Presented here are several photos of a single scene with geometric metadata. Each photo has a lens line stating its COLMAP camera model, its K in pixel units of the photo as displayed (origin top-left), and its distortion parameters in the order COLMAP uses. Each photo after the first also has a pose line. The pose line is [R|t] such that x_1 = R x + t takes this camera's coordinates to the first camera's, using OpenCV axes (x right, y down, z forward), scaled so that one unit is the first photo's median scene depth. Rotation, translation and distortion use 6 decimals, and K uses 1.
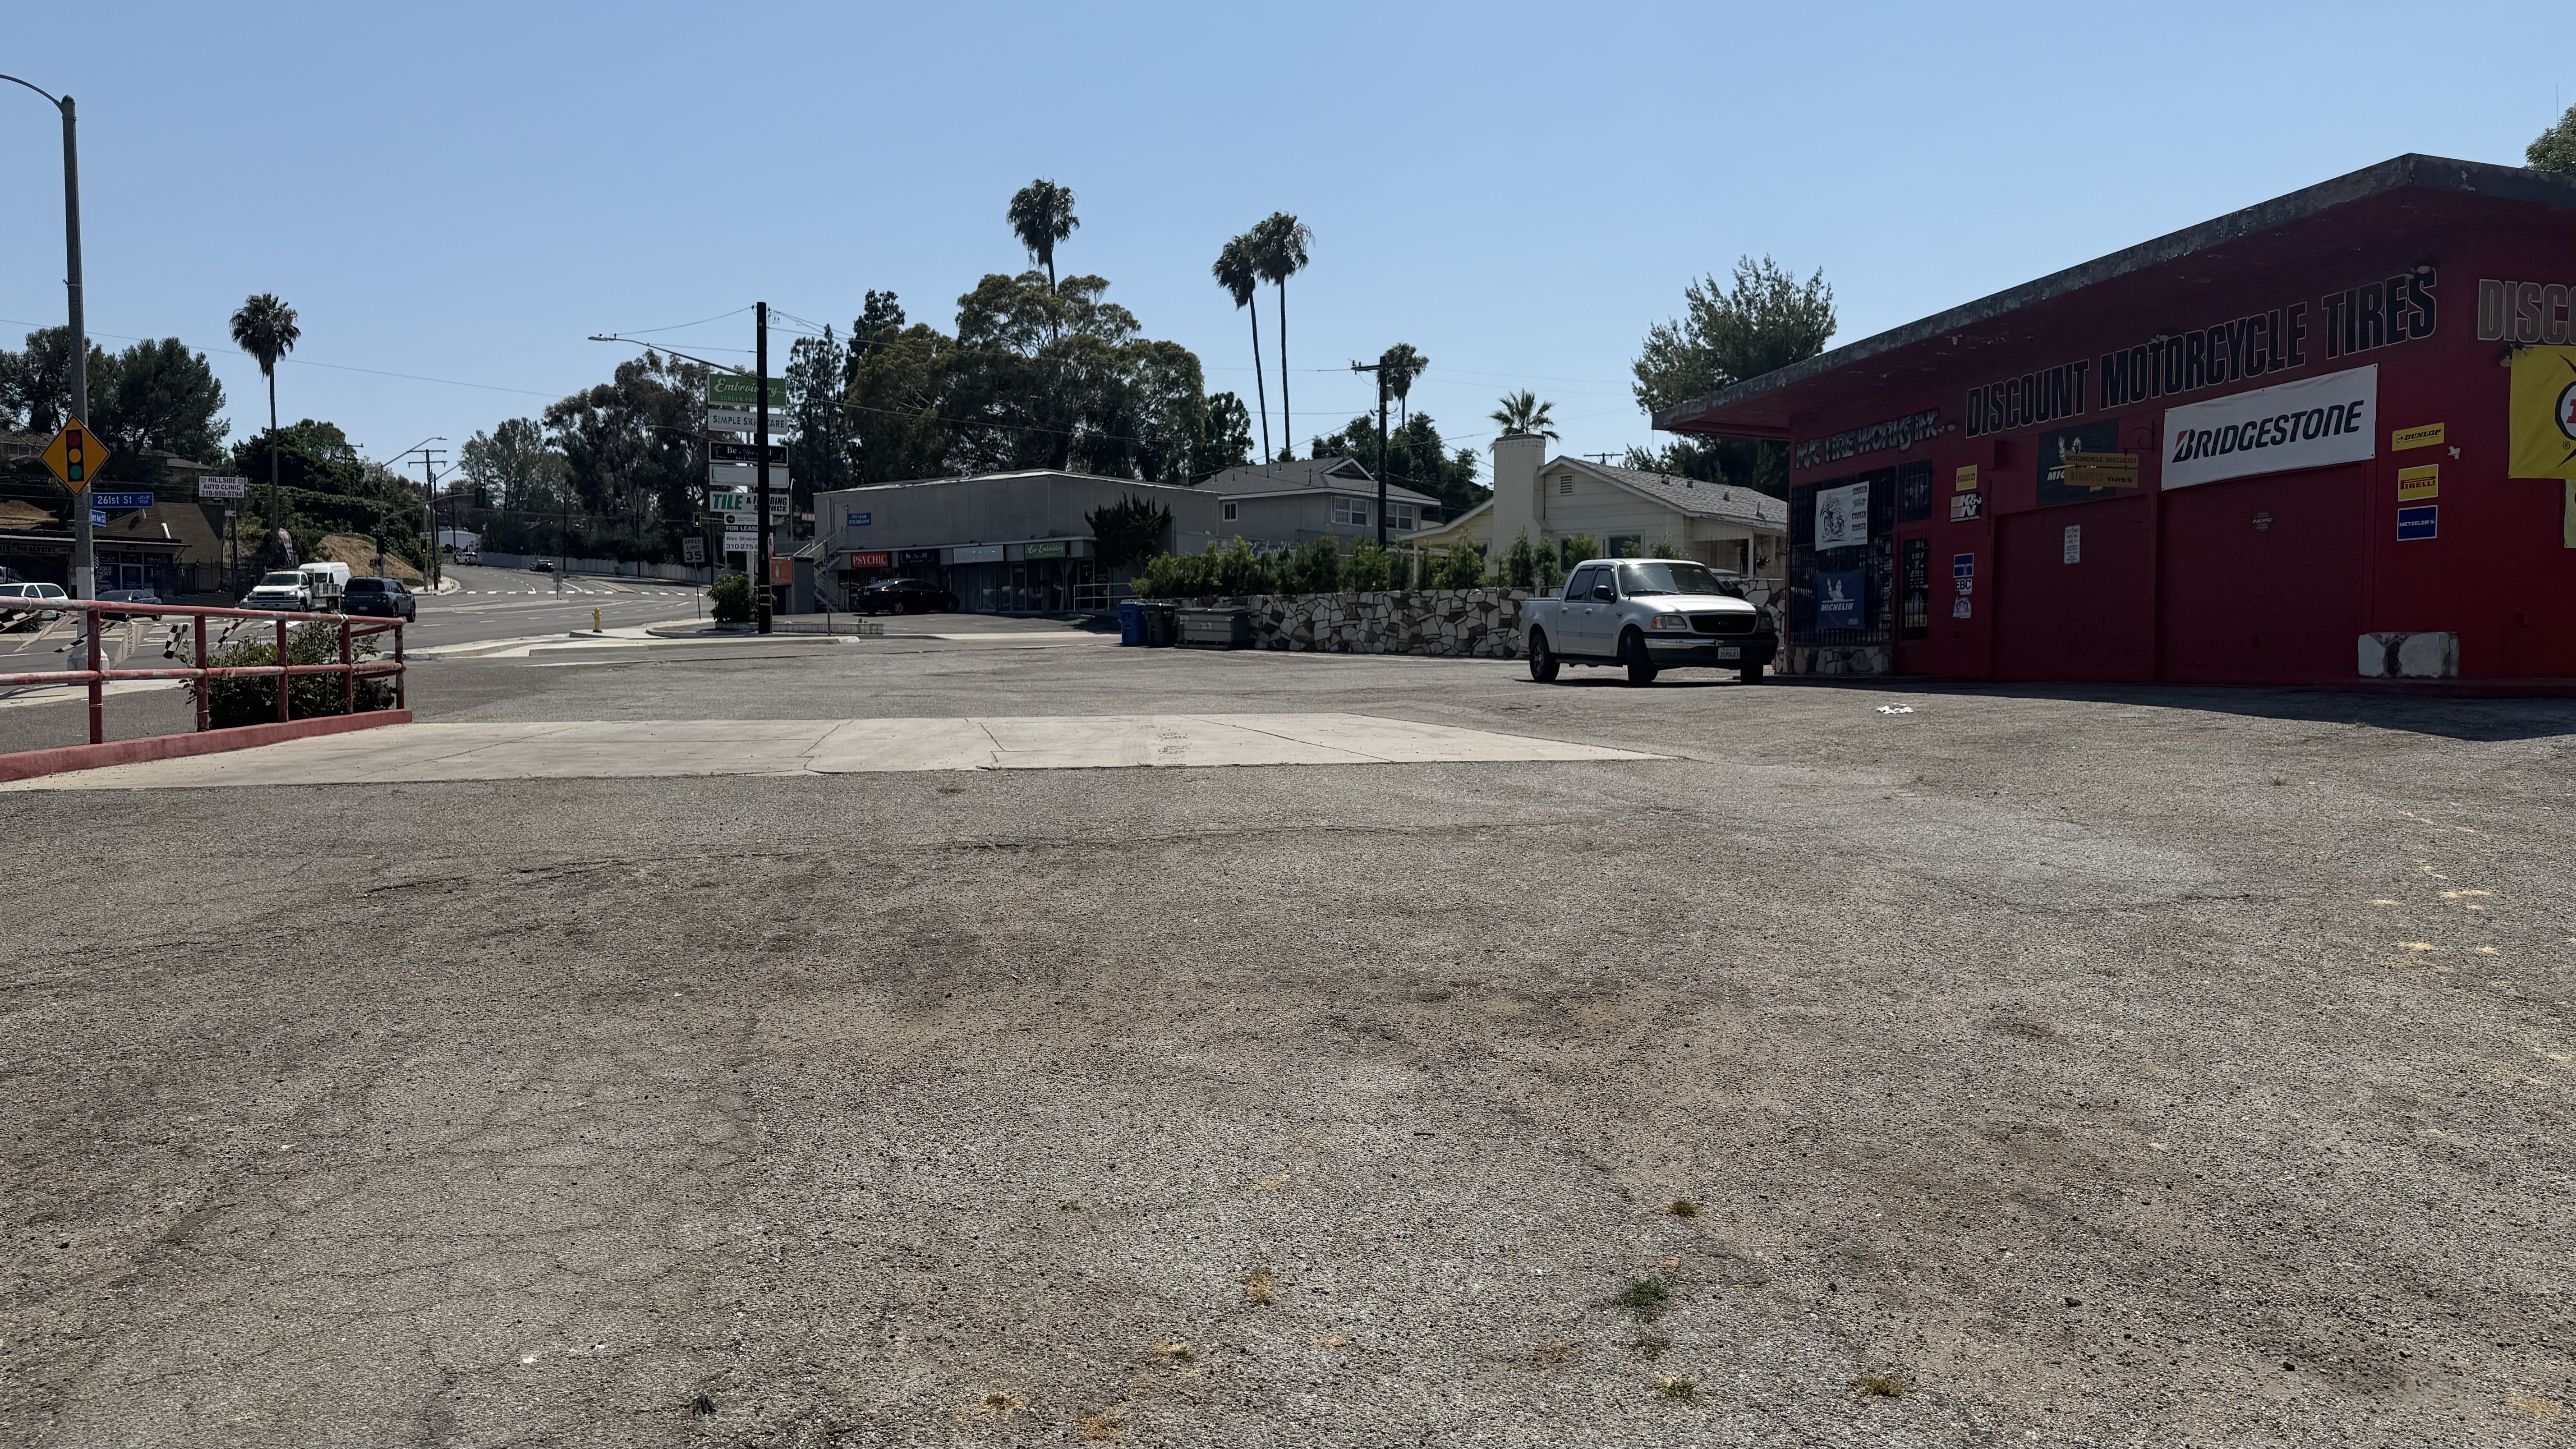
lens RADIAL K [[1772.5, 0, 1300.3], [0, 1772.5, 741.5], [0, 0, 1]] dist [0.149005, -0.268864]
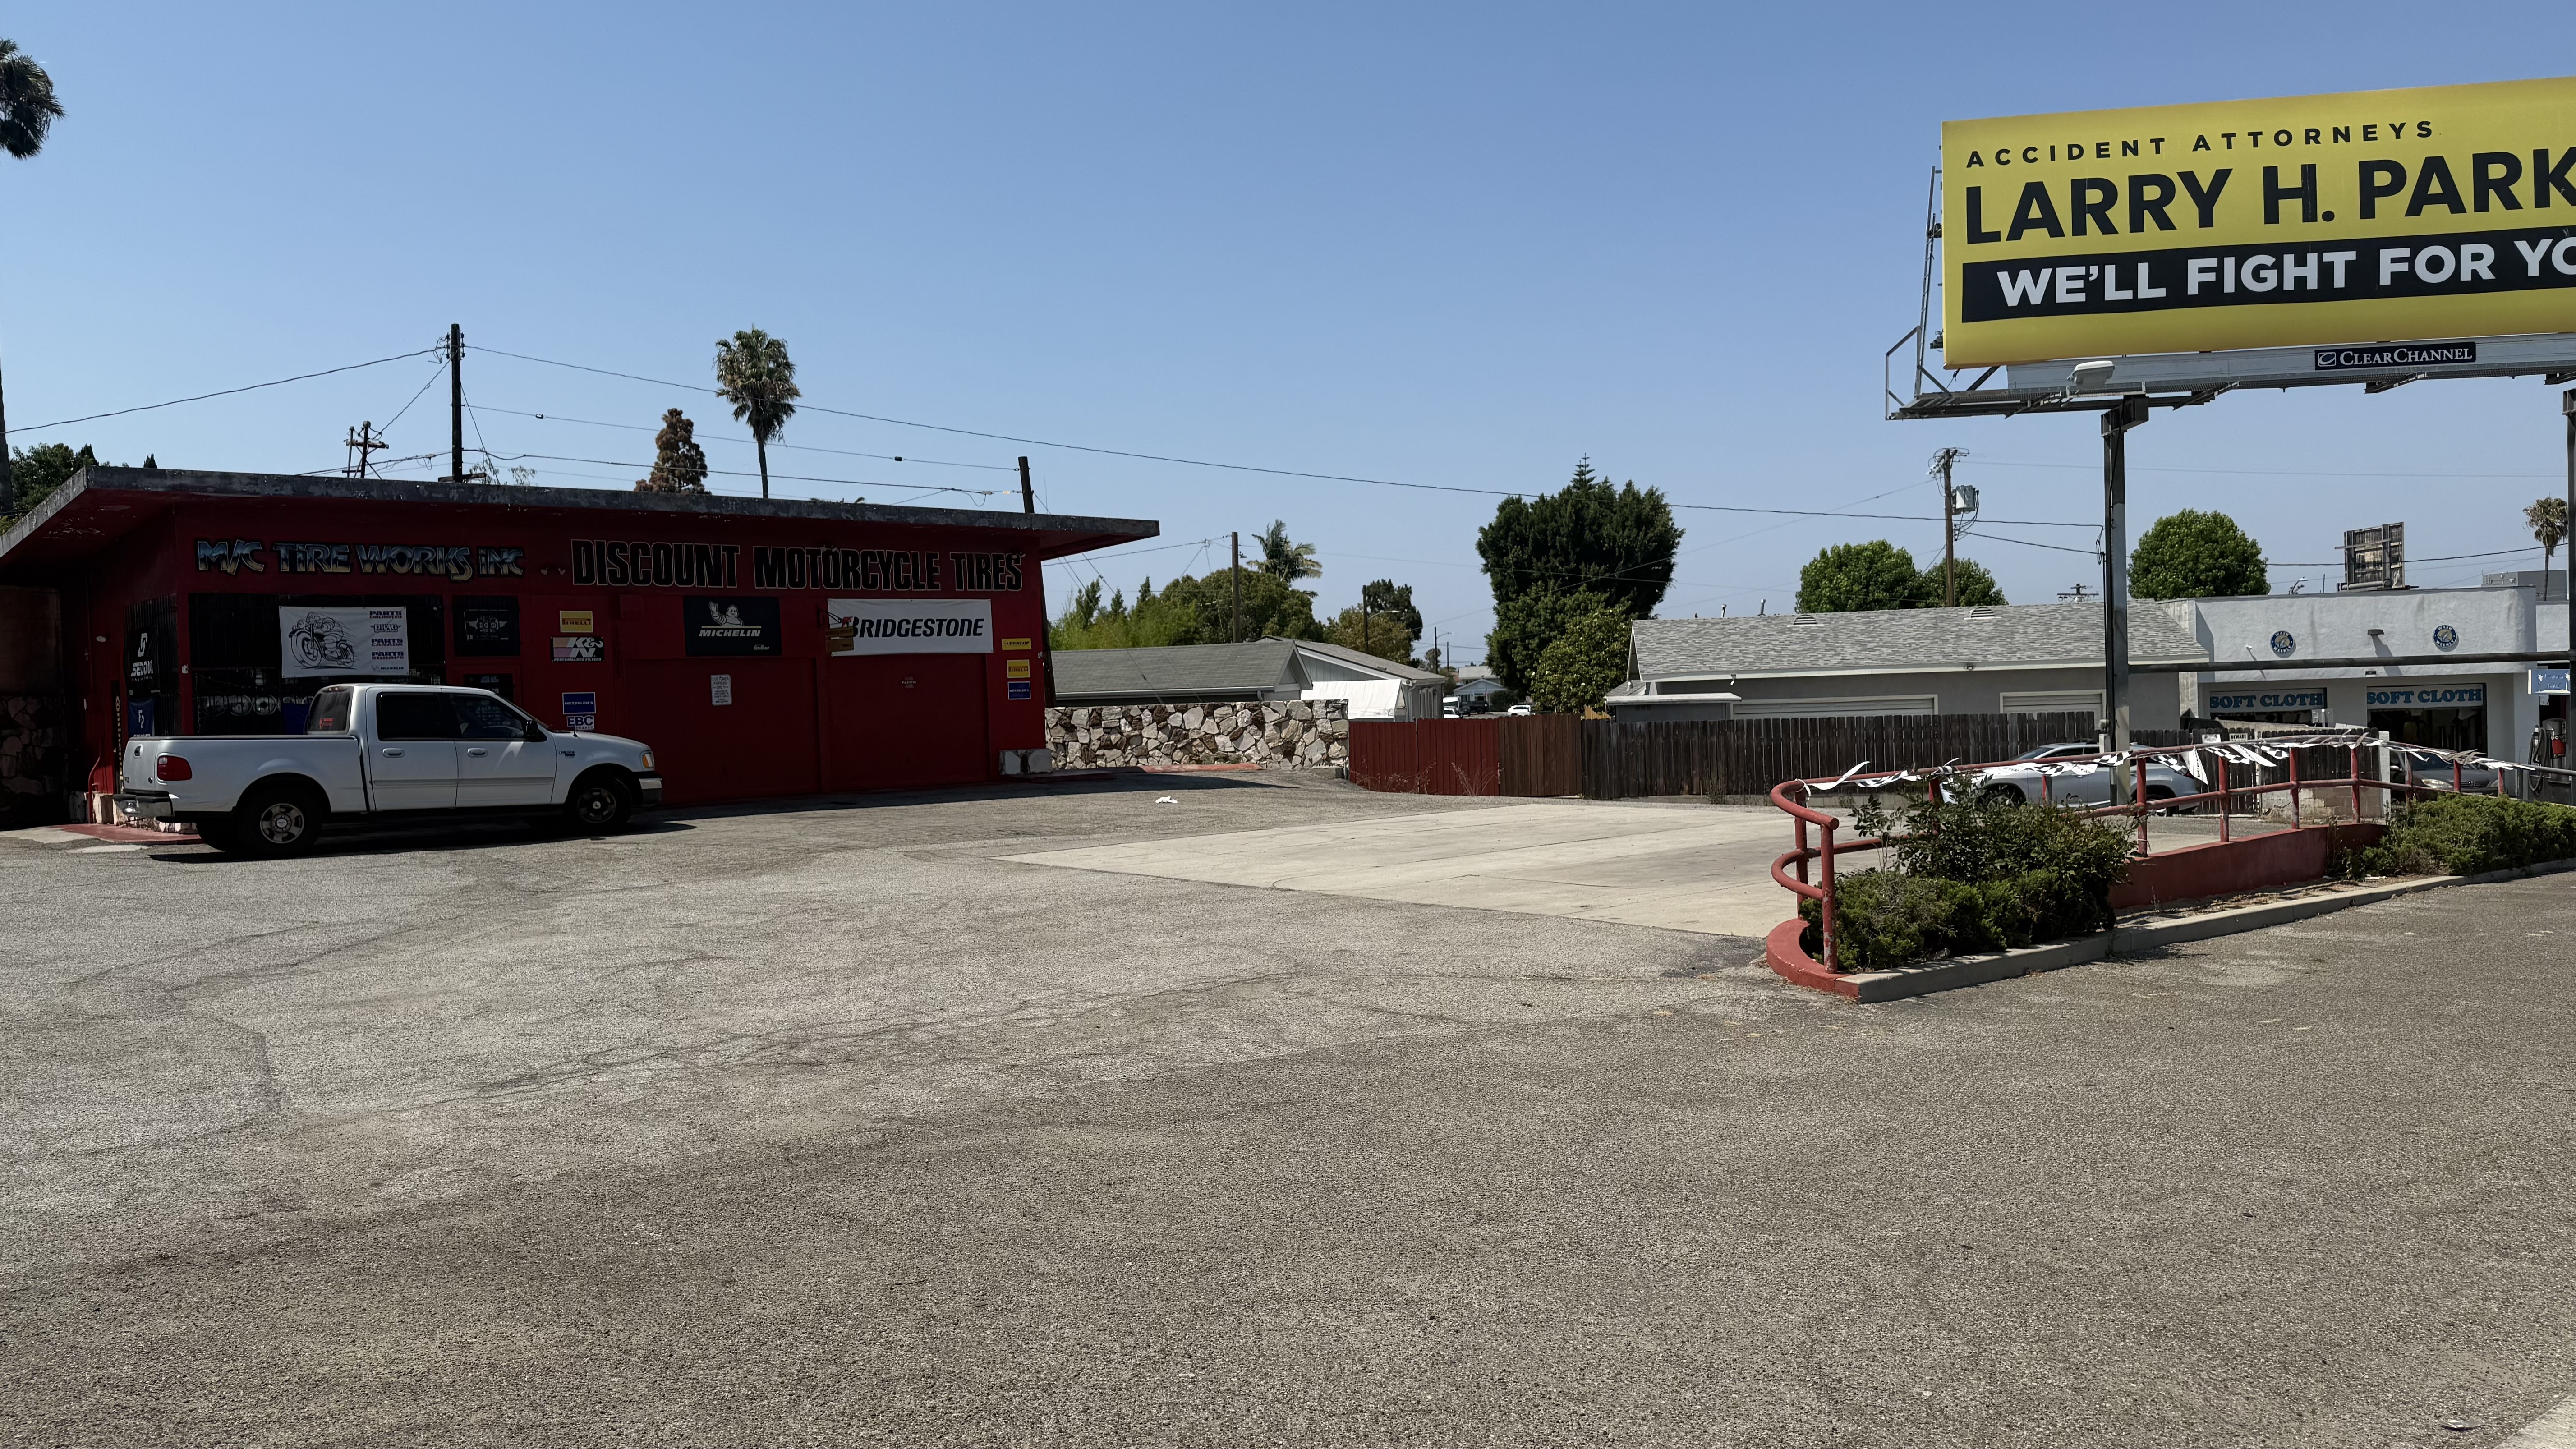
lens RADIAL K [[1793.2, 0, 1314.2], [0, 1793.2, 718.2], [0, 0, 1]] dist [0.059790, -0.099726]
pose [[-0.518472, 0.002760, 0.855090, -0.459027], [0.070479, 0.996730, 0.039516, -0.059815], [-0.852185, 0.080754, -0.516971, 0.704369]]
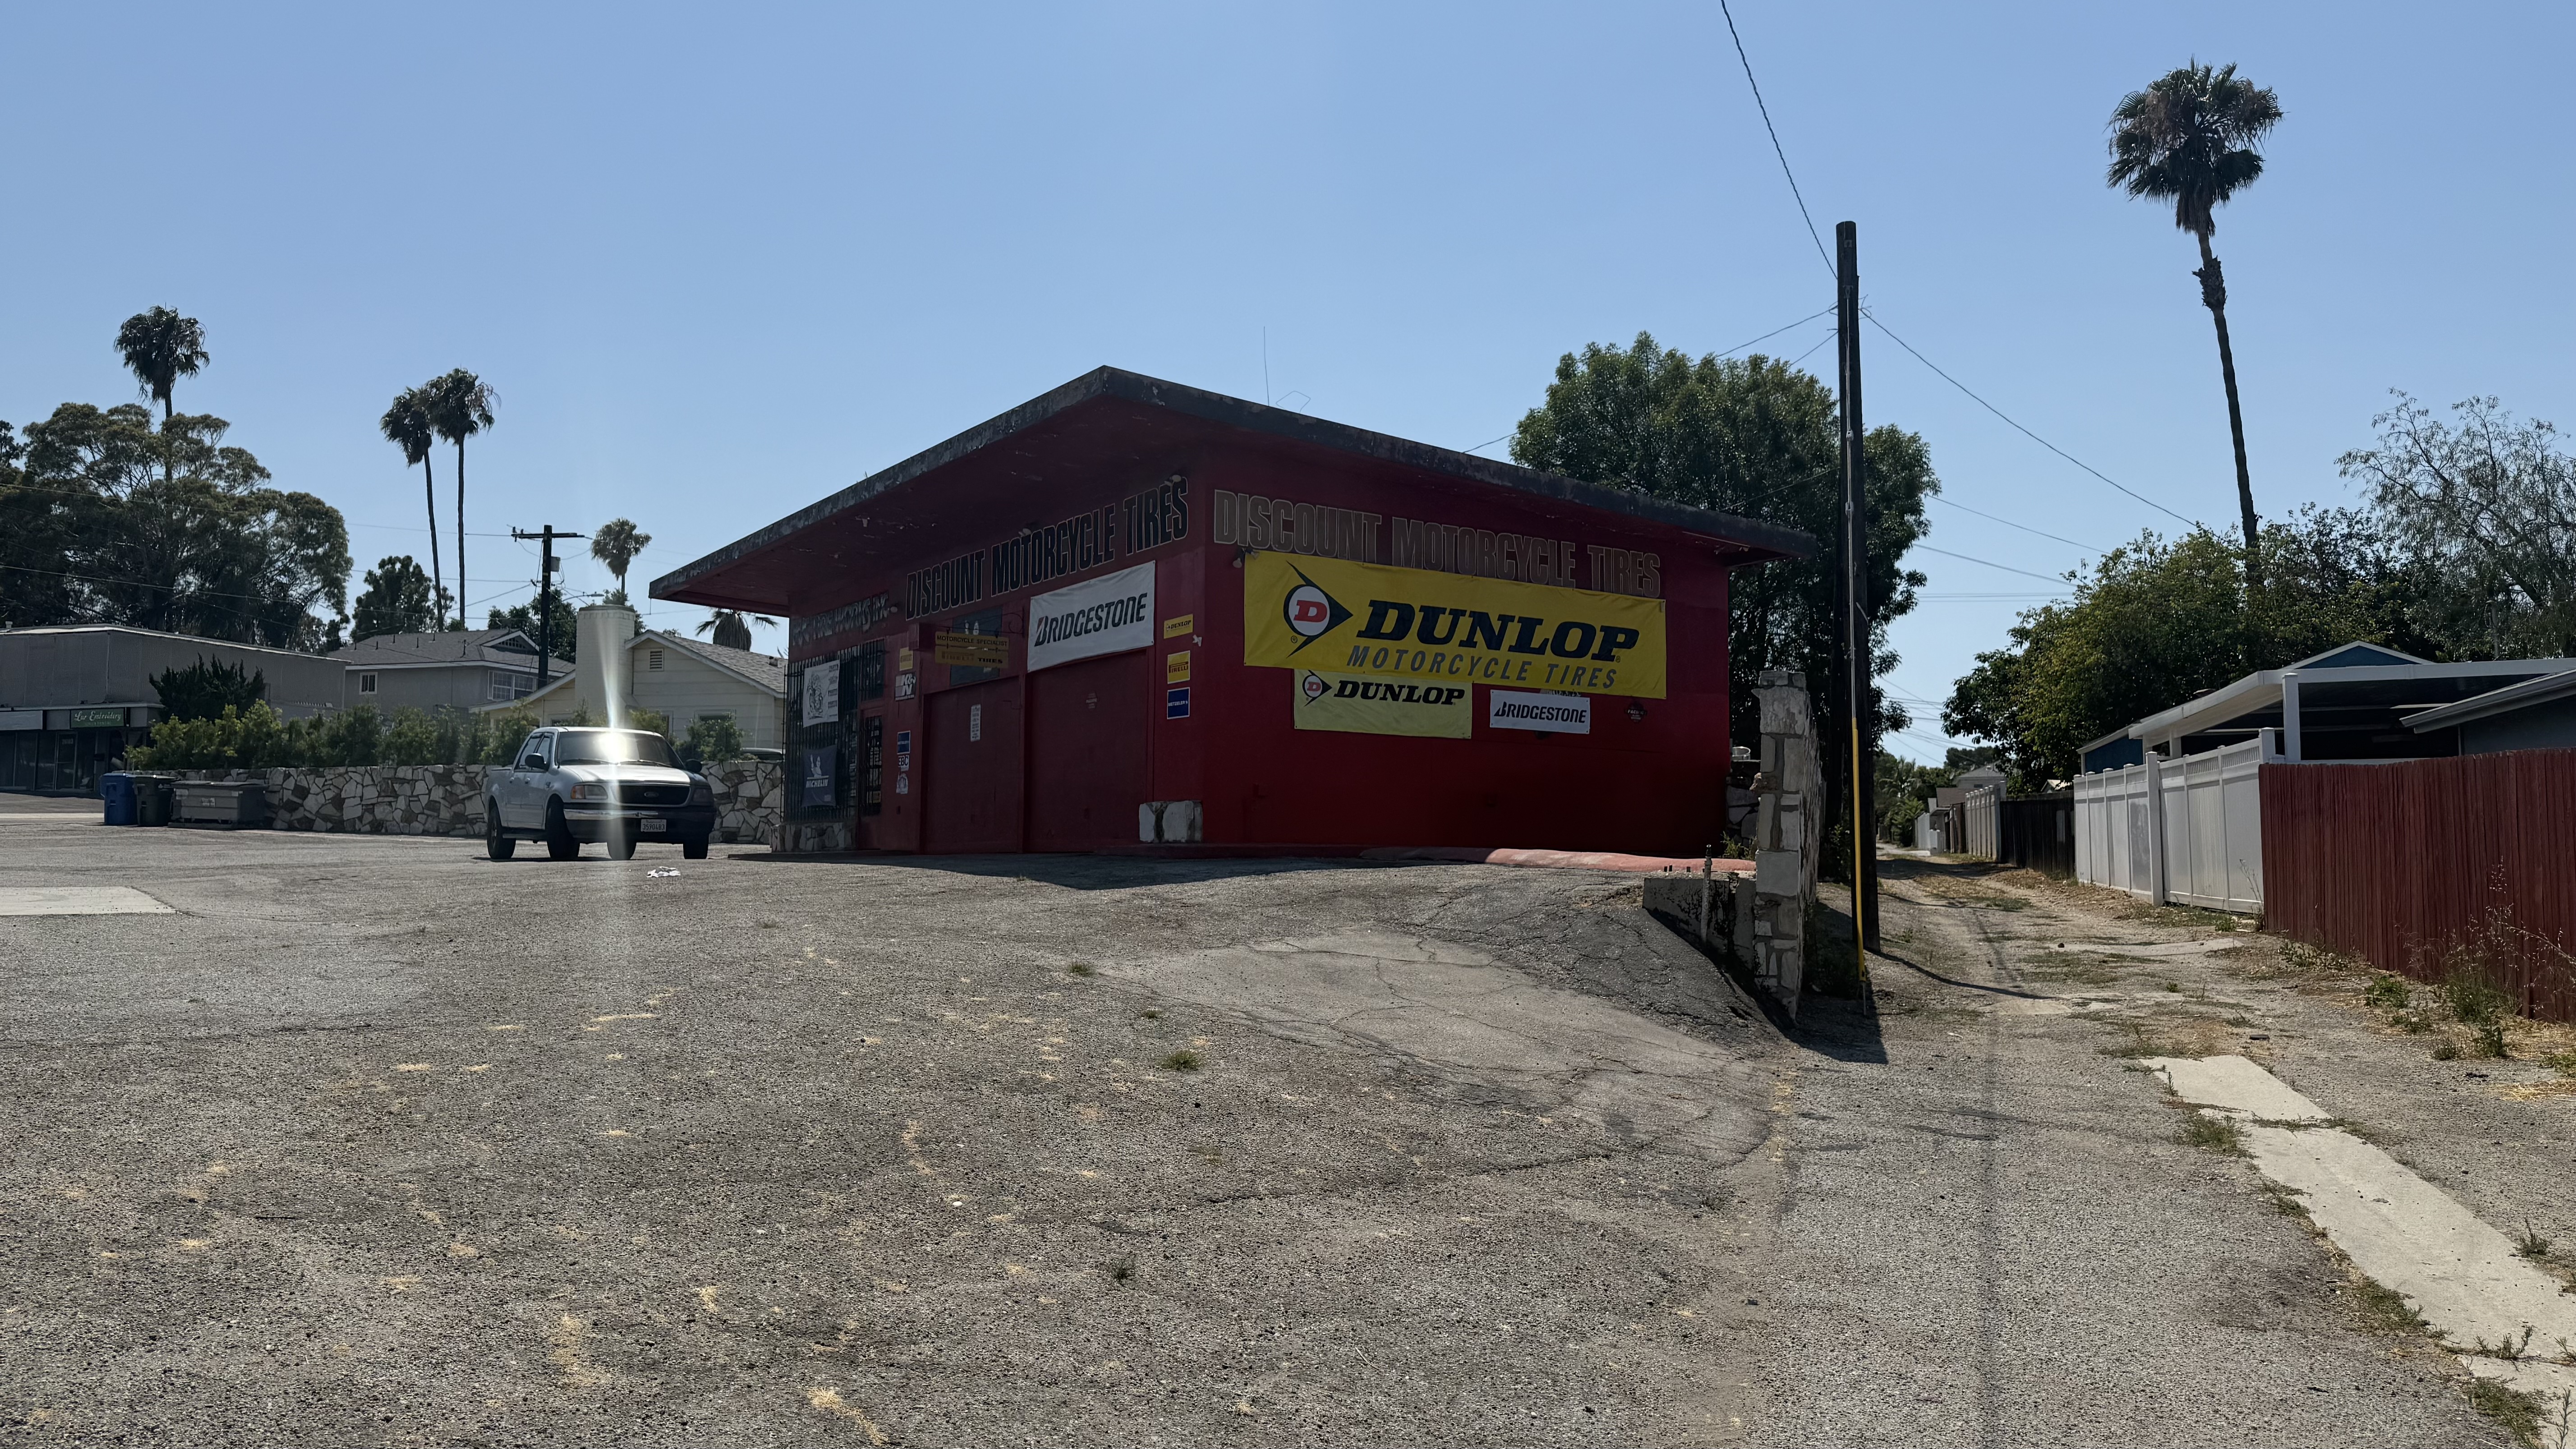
lens RADIAL K [[1793.2, 0, 1314.2], [0, 1793.2, 718.2], [0, 0, 1]] dist [0.059790, -0.099726]
pose [[0.923852, 0.033152, 0.381311, 0.115367], [0.014393, 0.992528, -0.121166, 0.009410], [-0.382478, 0.117428, 0.916472, -0.017015]]
